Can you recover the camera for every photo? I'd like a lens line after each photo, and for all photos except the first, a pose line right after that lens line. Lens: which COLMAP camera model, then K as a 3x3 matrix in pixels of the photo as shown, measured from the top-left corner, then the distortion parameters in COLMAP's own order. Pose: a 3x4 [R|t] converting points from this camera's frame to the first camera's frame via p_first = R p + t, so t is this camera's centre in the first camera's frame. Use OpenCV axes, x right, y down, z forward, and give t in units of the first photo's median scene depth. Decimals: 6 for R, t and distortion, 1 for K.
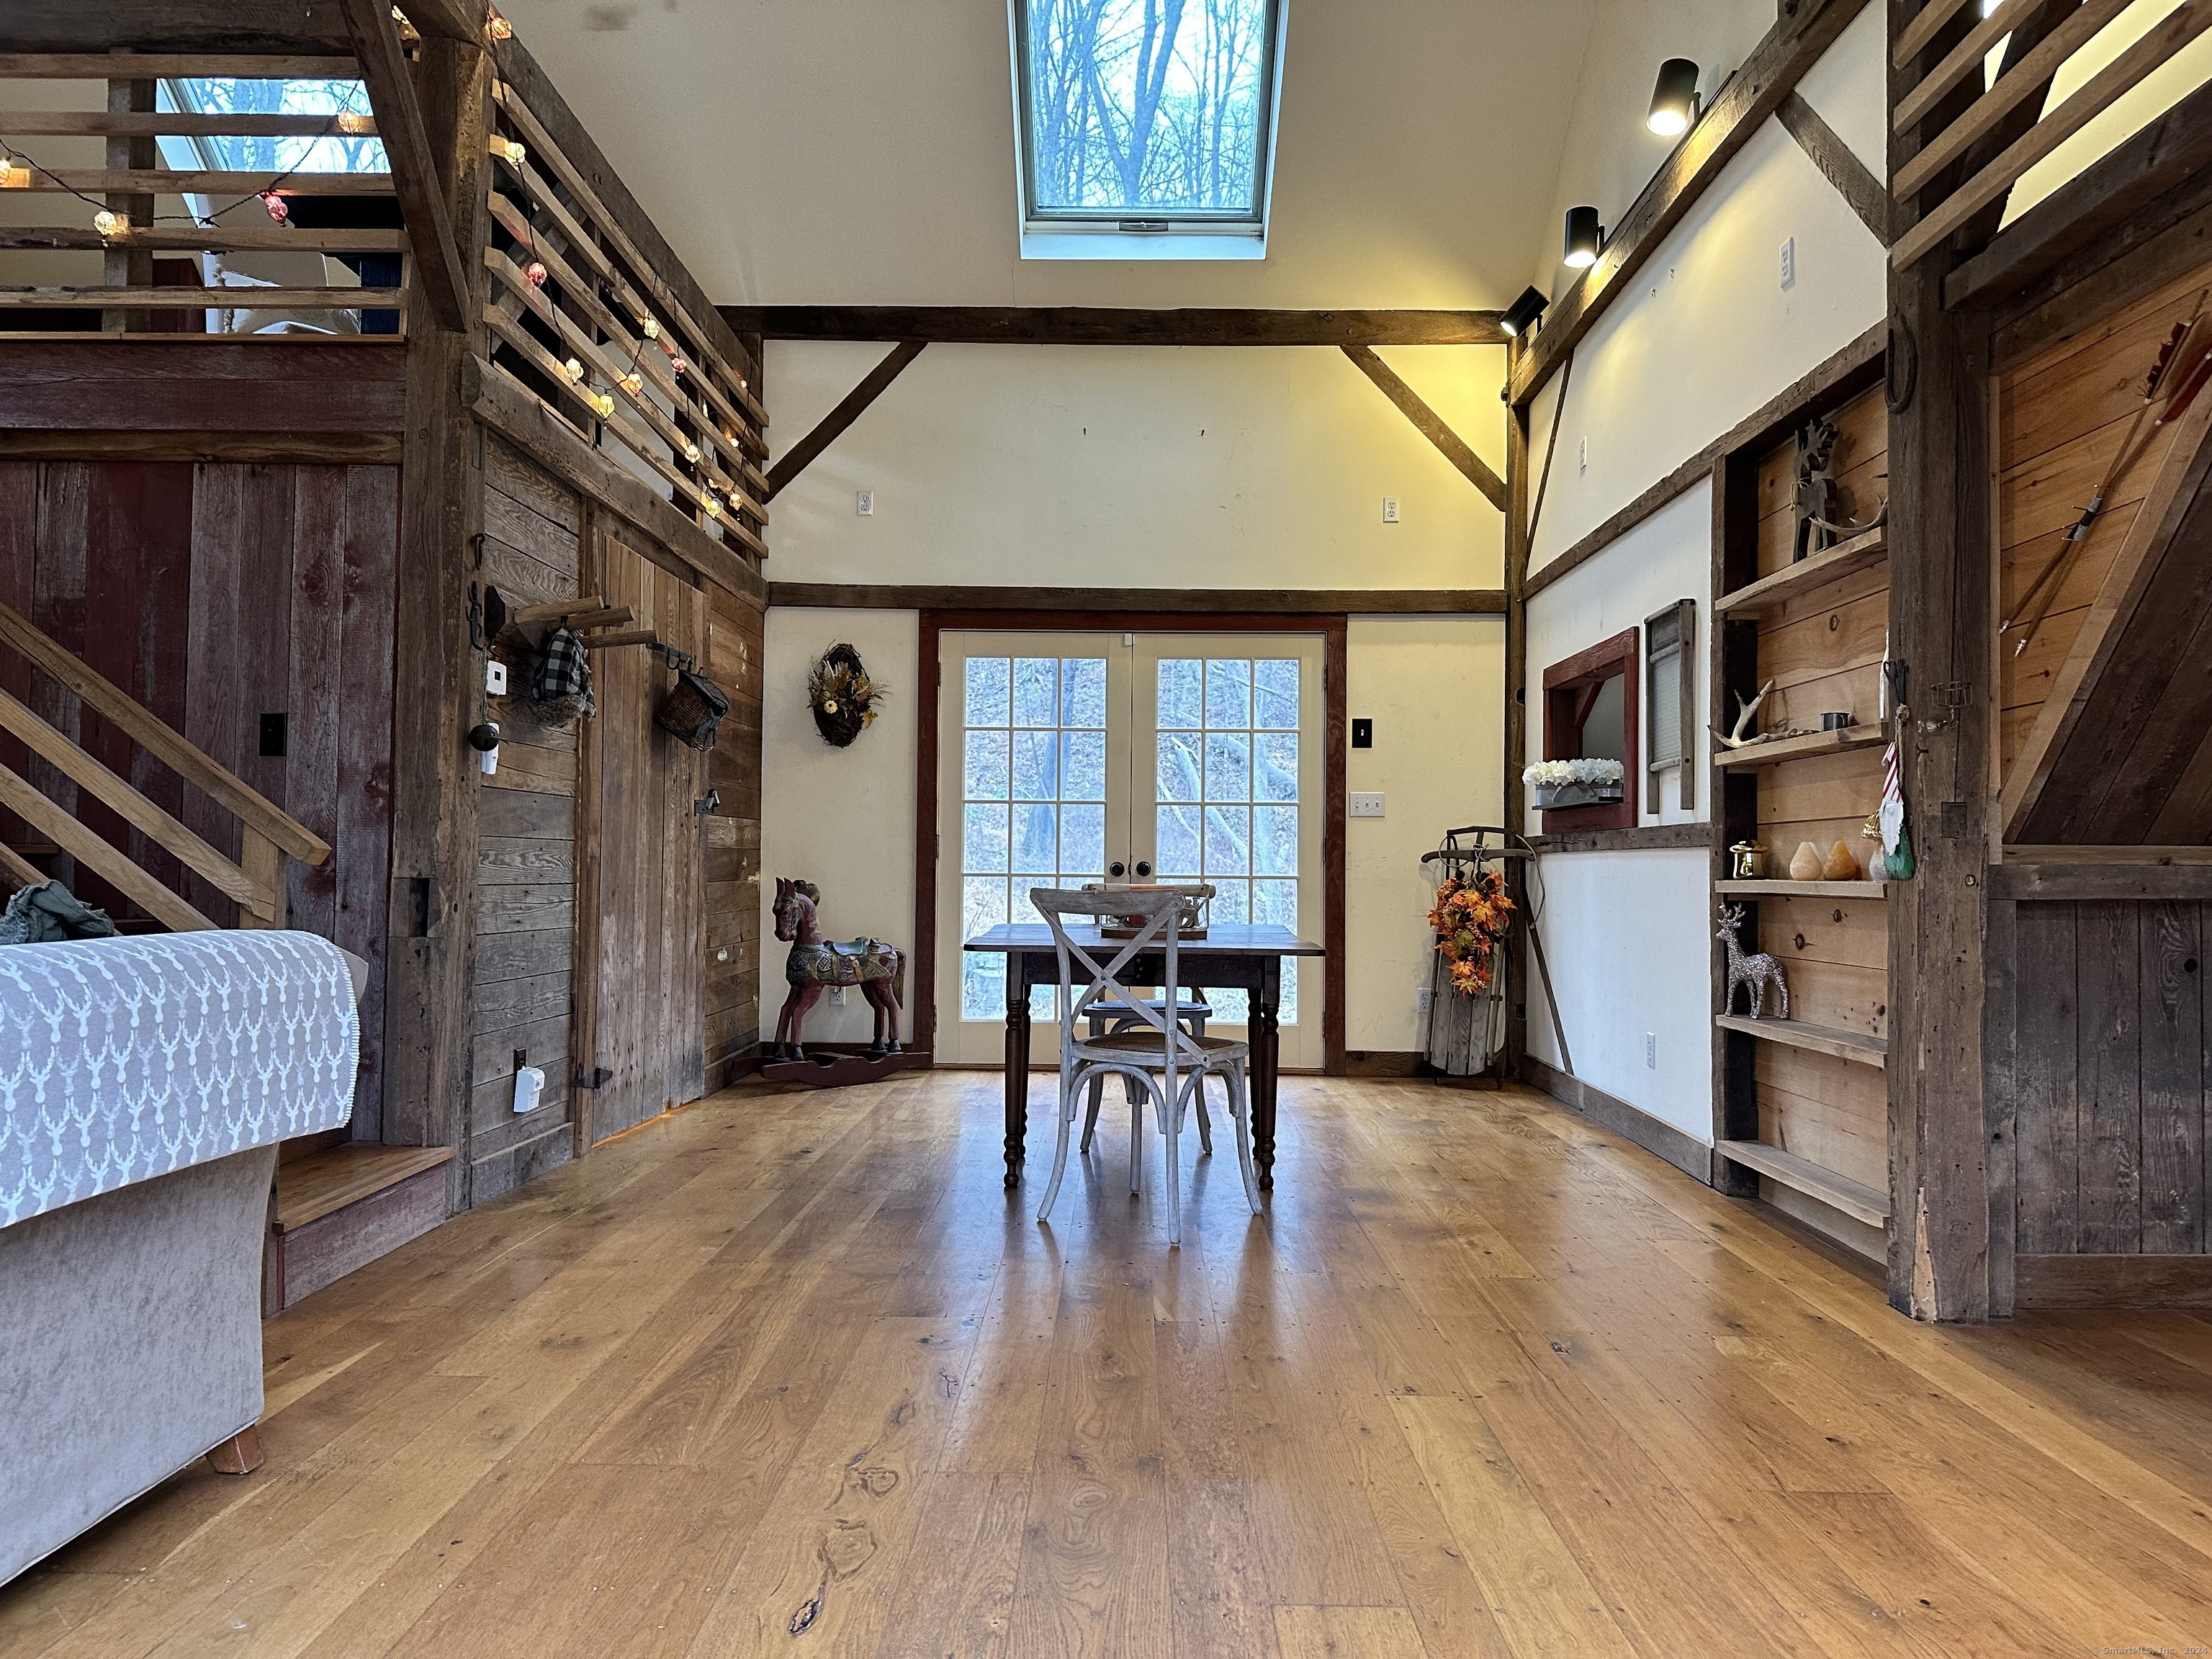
lens RADIAL K [[1545.8, 0, 1127.7], [0, 1545.8, 842.7], [0, 0, 1]] dist [0.068026, -0.084696]
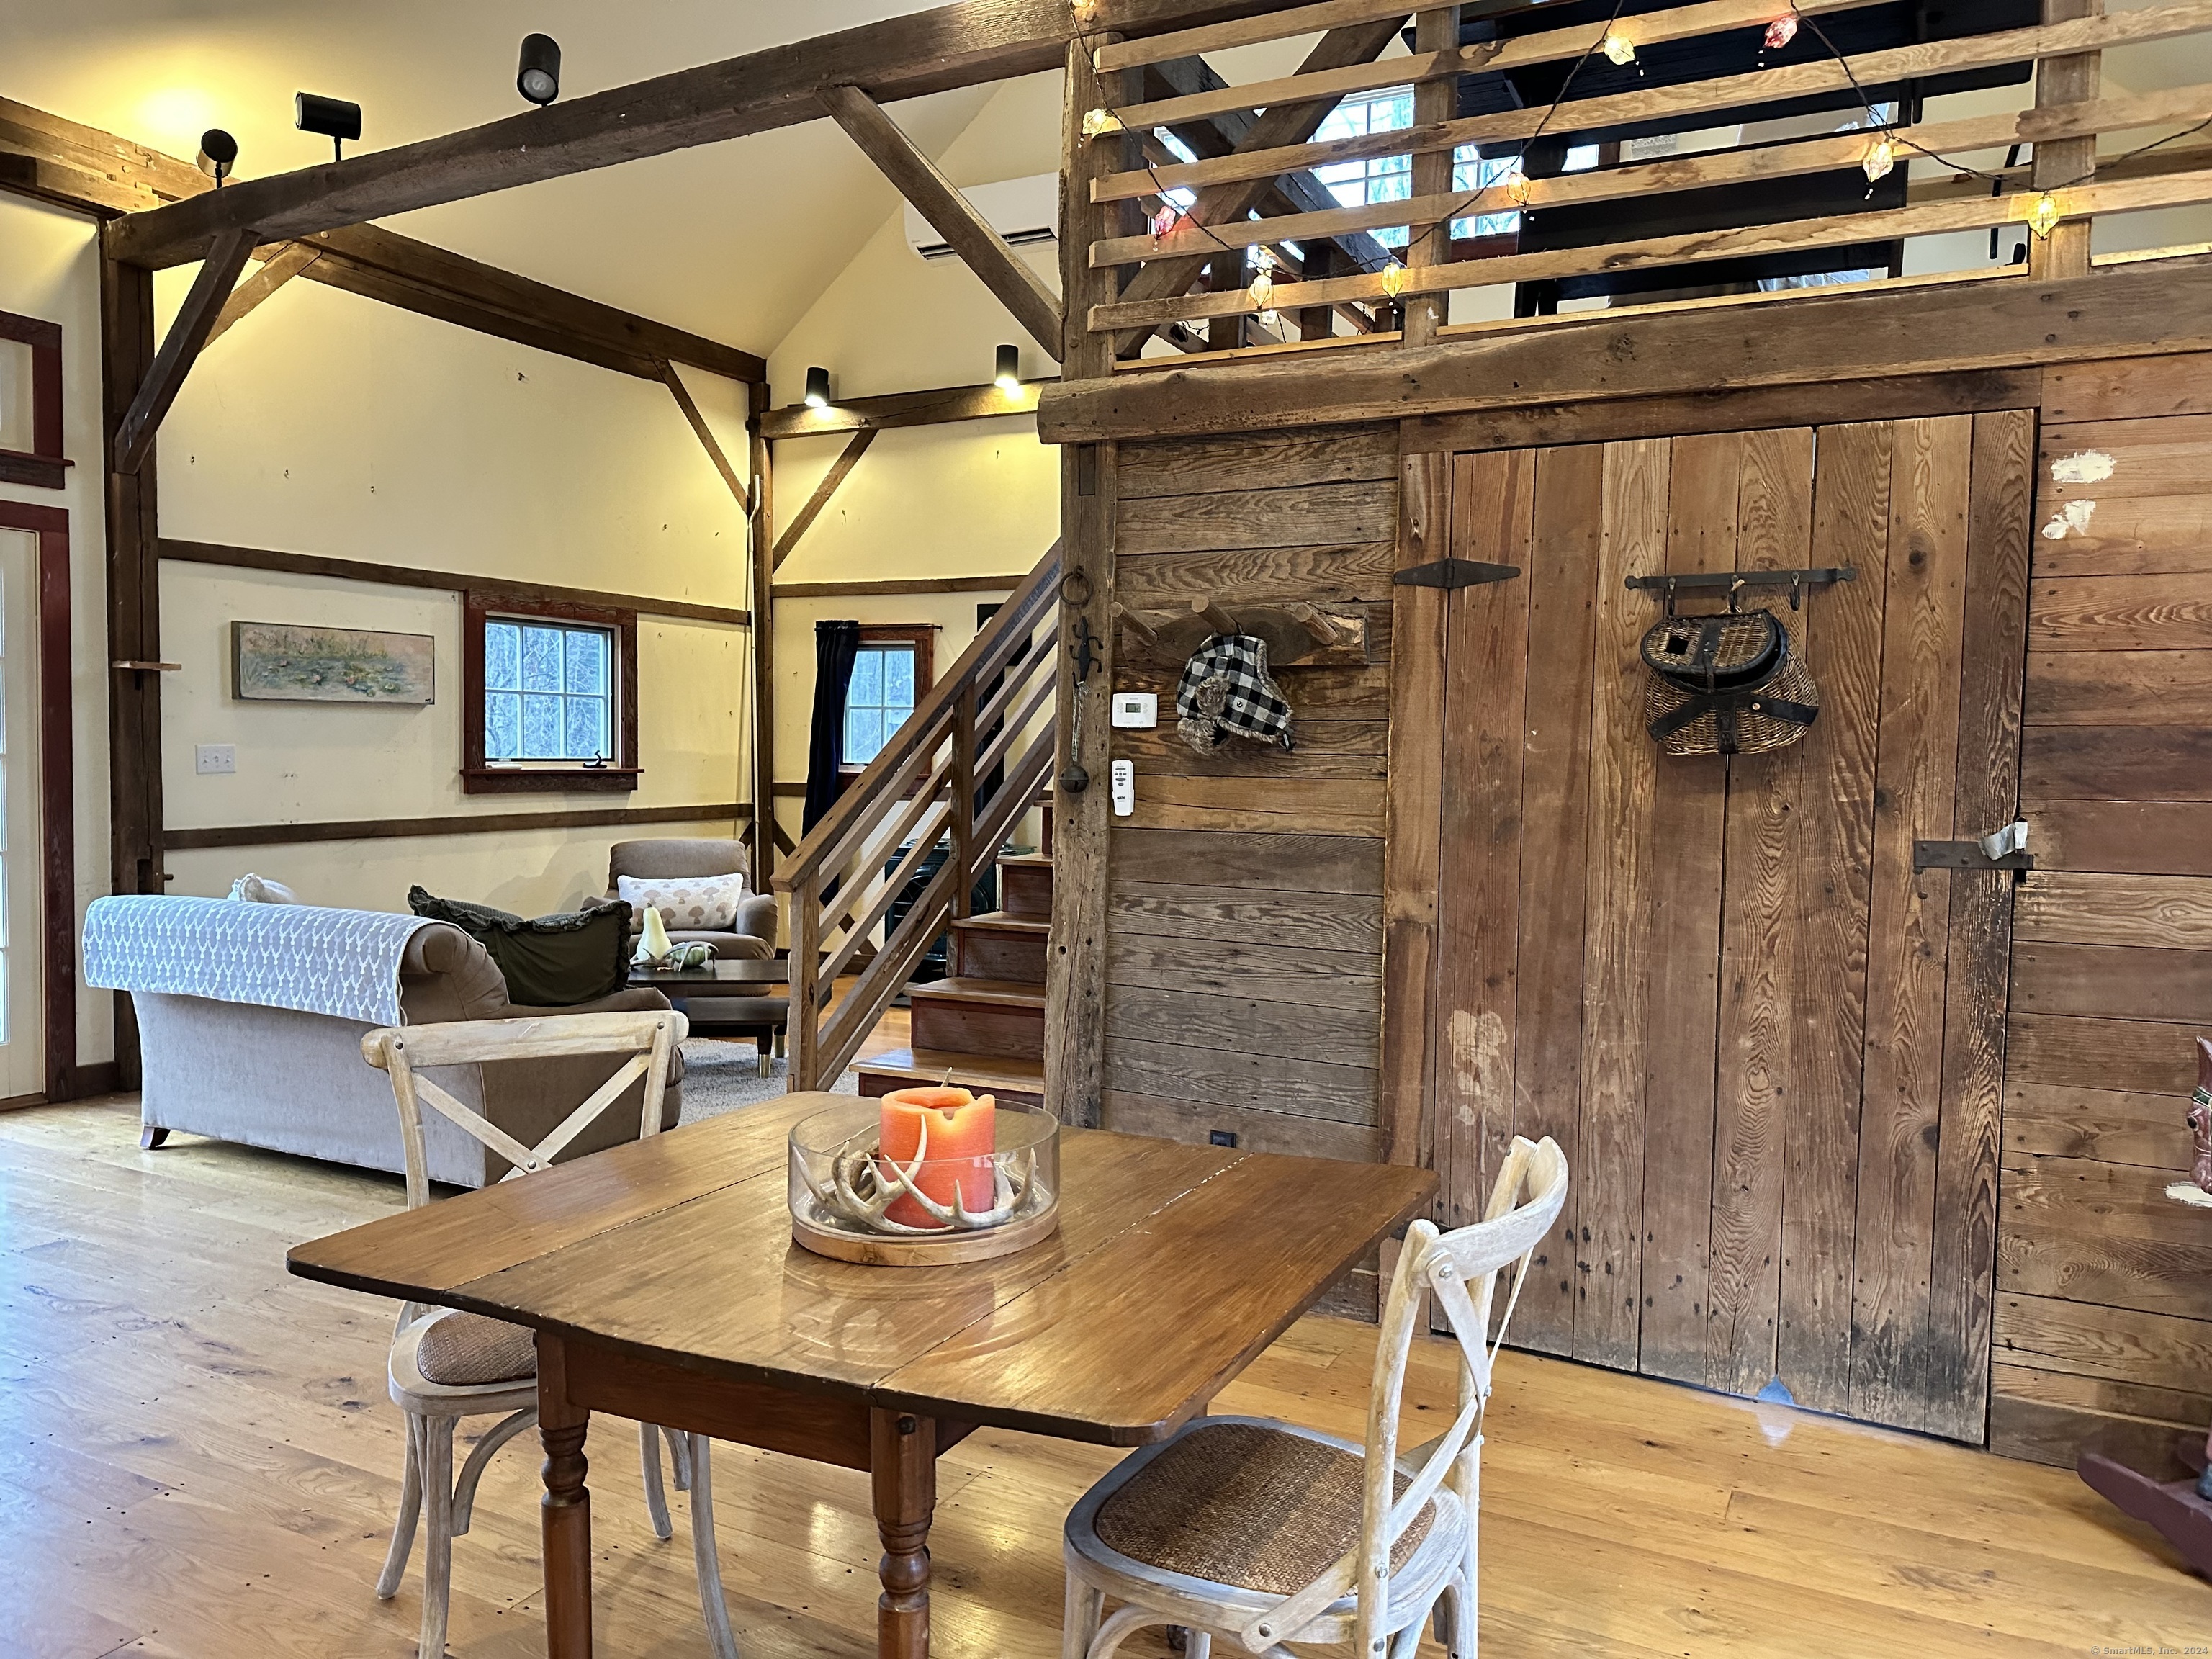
lens RADIAL K [[1545.8, 0, 1105.7], [0, 1545.8, 841.7], [0, 0, 1]] dist [0.068026, -0.084696]
pose [[-0.454341, 0.032992, -0.890217, 0.405443], [-0.007187, 0.999146, 0.040697, -0.063954], [0.890799, 0.024888, -0.453716, 1.380030]]
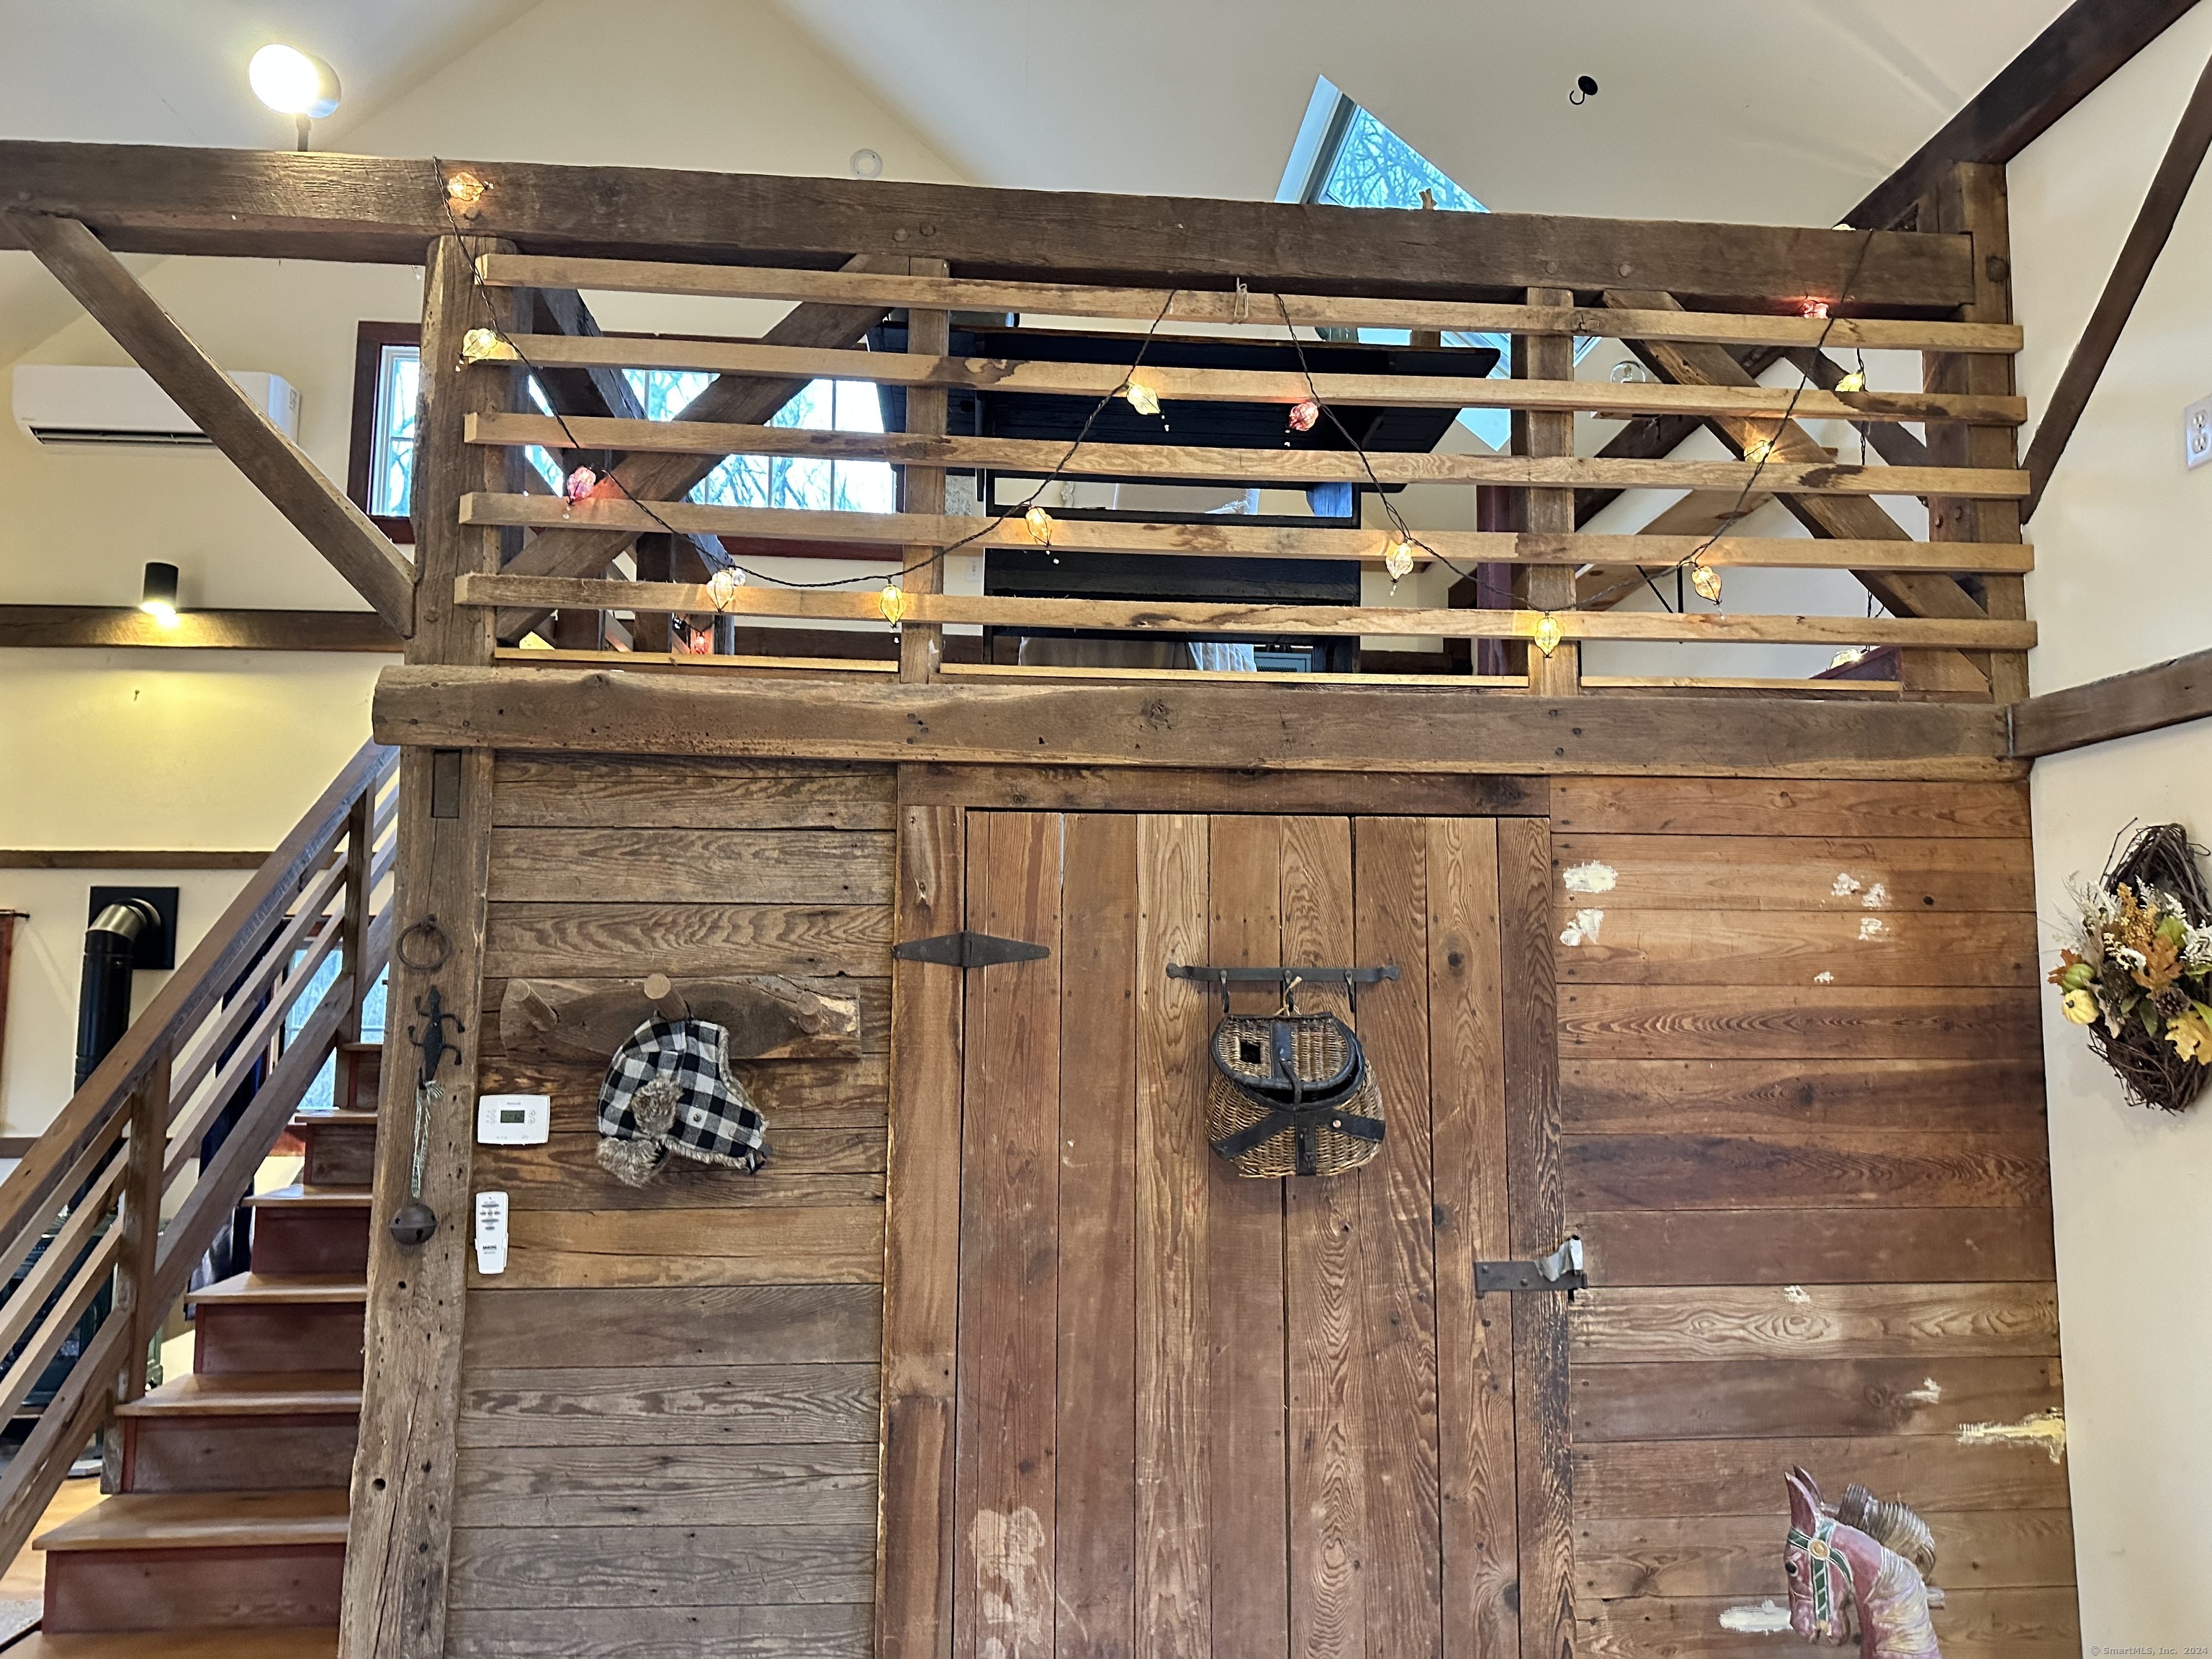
lens RADIAL K [[1545.8, 0, 1109.7], [0, 1545.8, 834.1], [0, 0, 1]] dist [0.068026, -0.084696]
pose [[0.079945, -0.122218, -0.989278, 0.270102], [0.013811, 0.992495, -0.121500, -0.139243], [0.996704, -0.003949, 0.081033, 1.179782]]
